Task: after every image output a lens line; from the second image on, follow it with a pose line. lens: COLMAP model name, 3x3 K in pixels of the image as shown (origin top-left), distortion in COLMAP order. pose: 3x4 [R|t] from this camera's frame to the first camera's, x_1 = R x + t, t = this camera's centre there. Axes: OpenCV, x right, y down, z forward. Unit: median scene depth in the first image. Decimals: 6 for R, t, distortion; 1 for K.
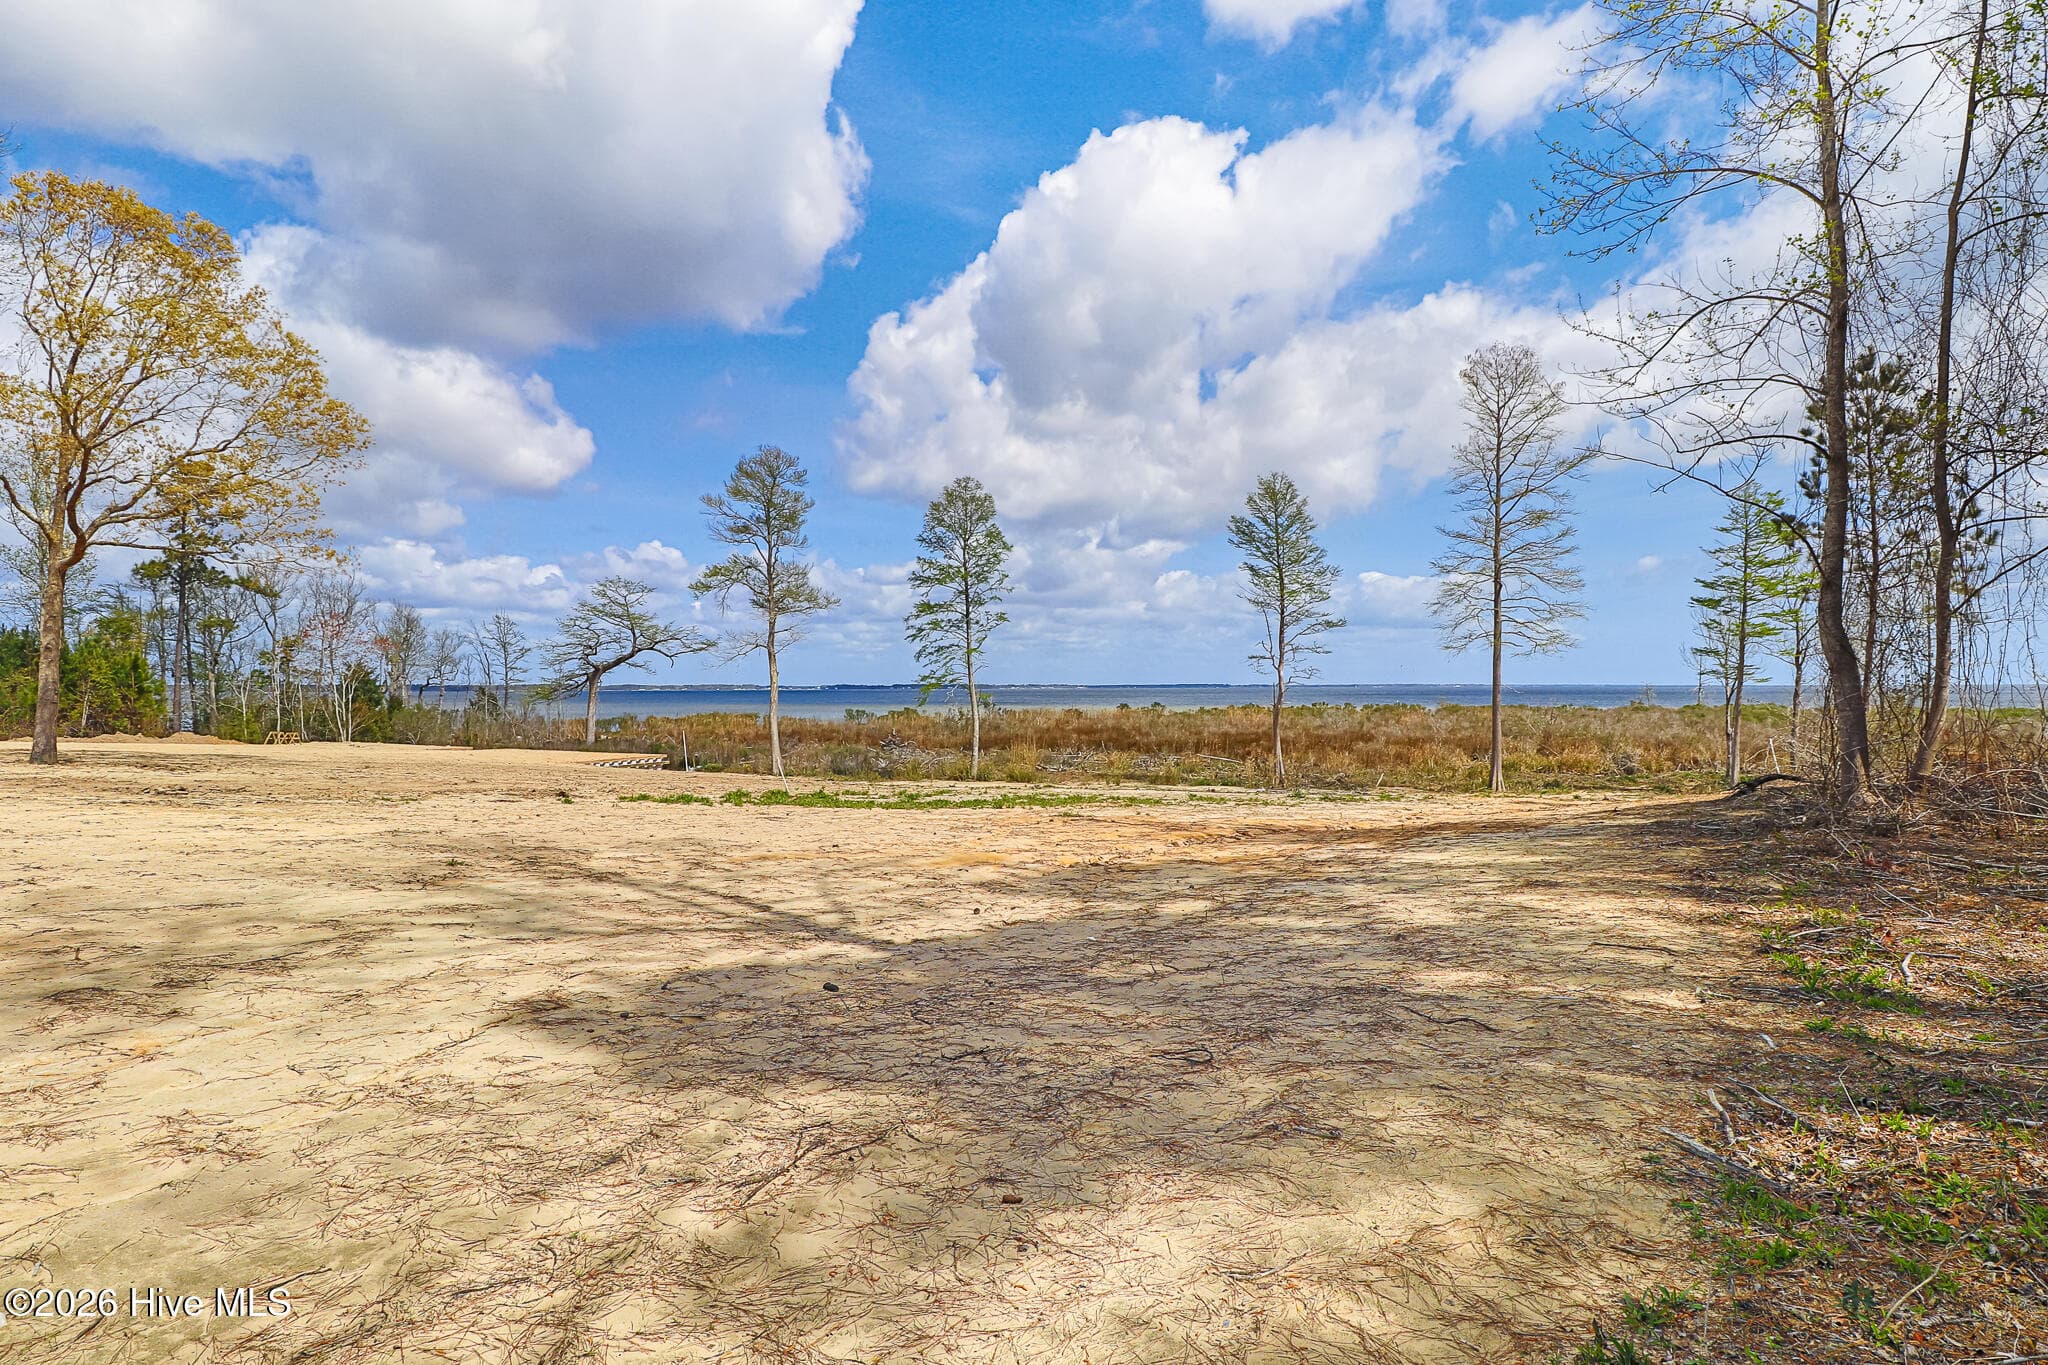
lens RADIAL K [[1054.8, 0, 1234.4], [0, 1054.8, 690.2], [0, 0, 1]] dist [0.037737, -0.000027]
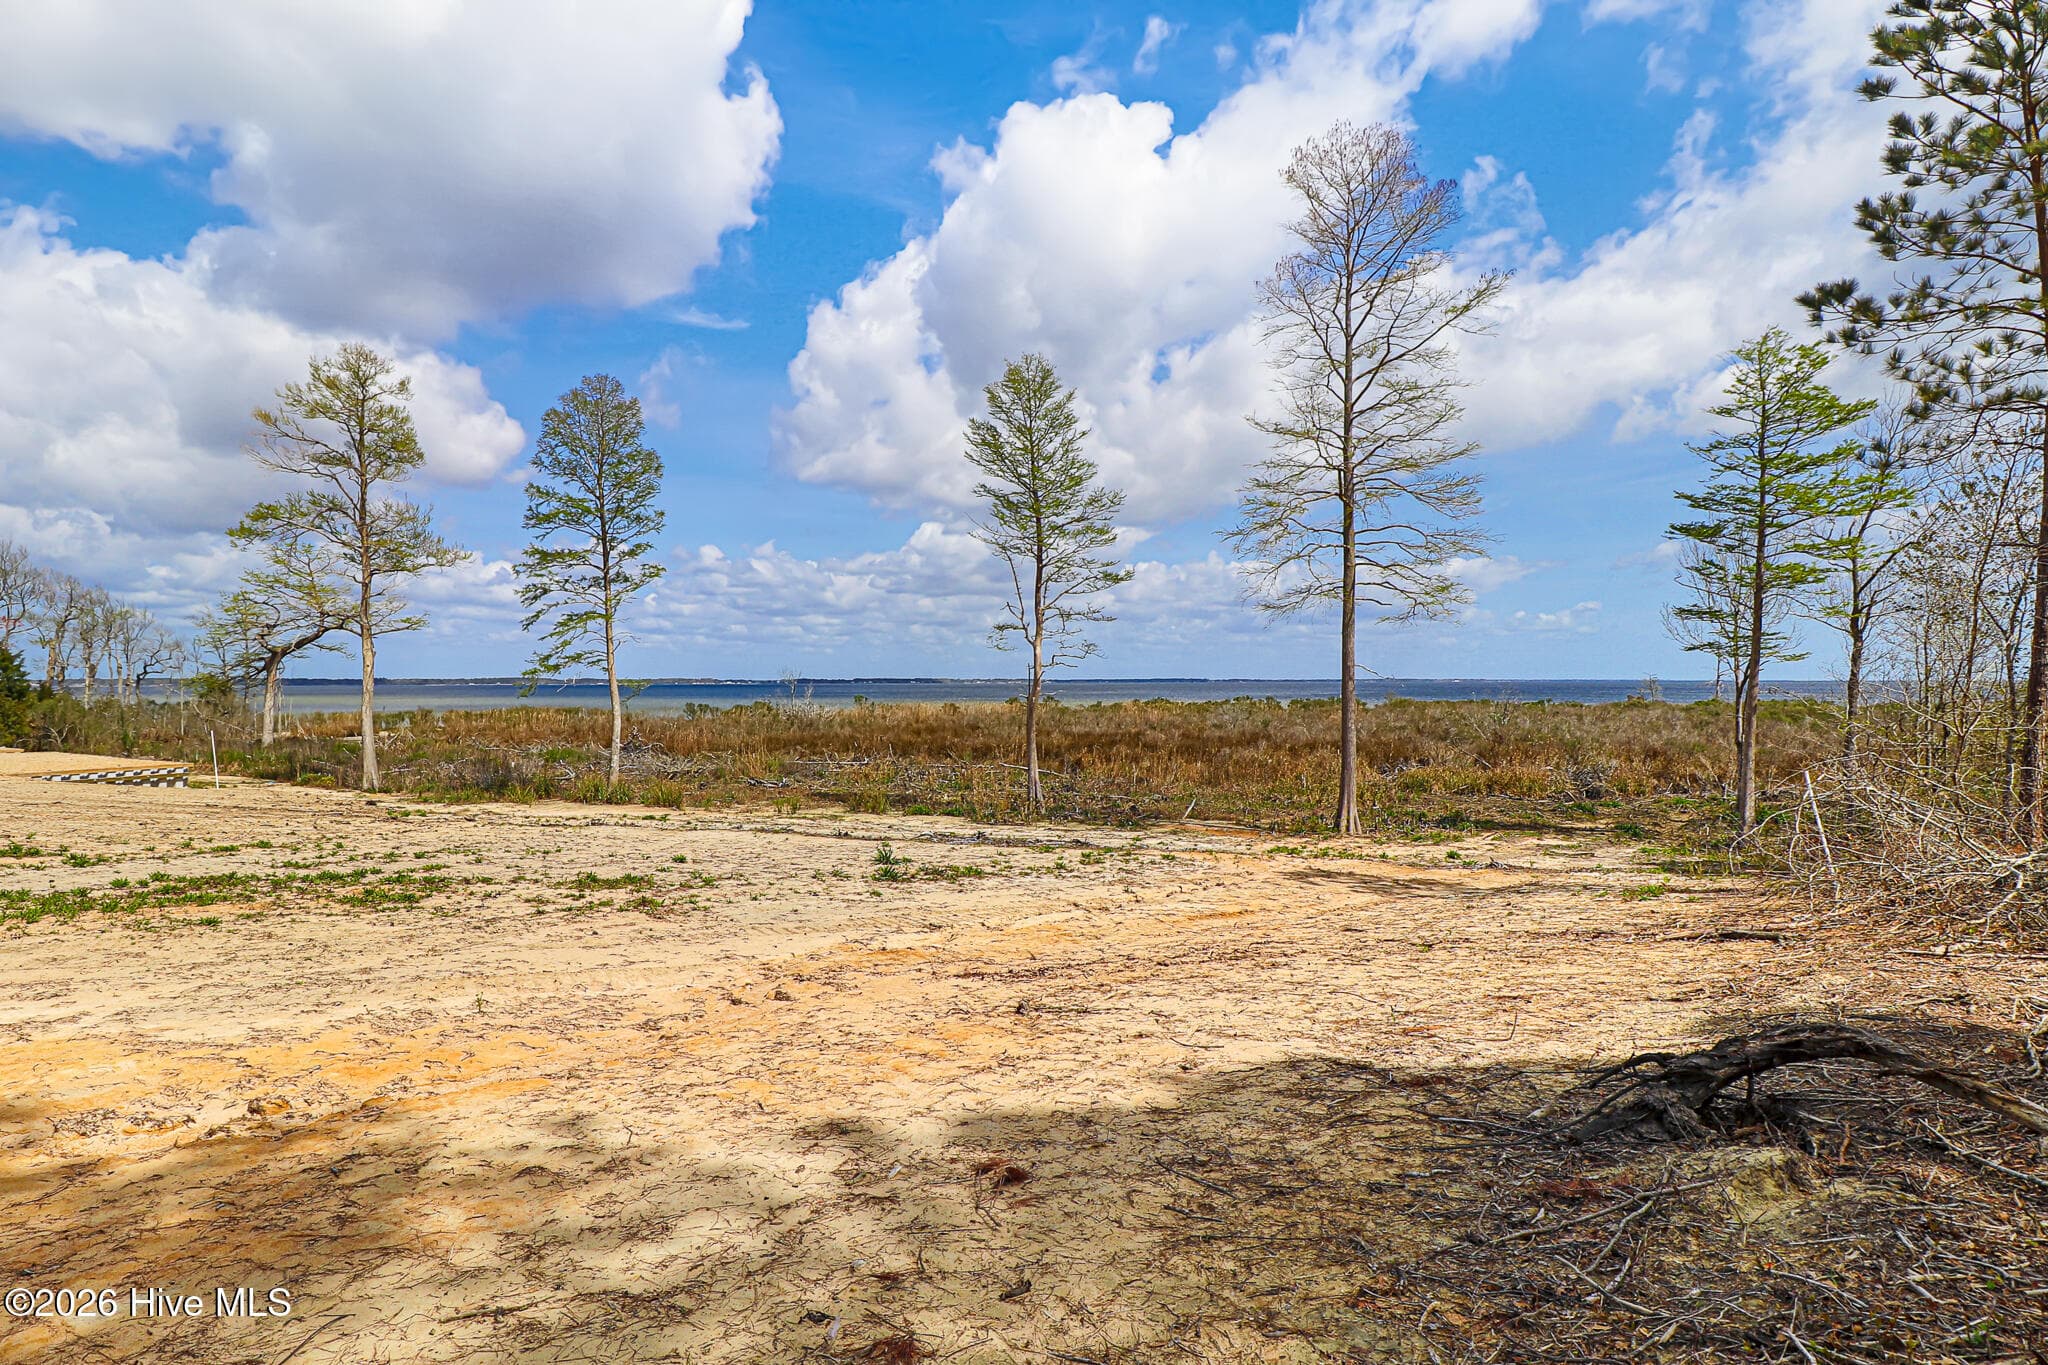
lens RADIAL K [[1103.1, 0, 1077.3], [0, 1103.1, 656.9], [0, 0, 1]] dist [0.045716, -0.025694]
pose [[0.993827, -0.002583, -0.110908, 0.091944], [-0.000285, 0.999666, -0.025834, 0.004314], [0.110937, 0.025706, 0.993495, 0.184232]]
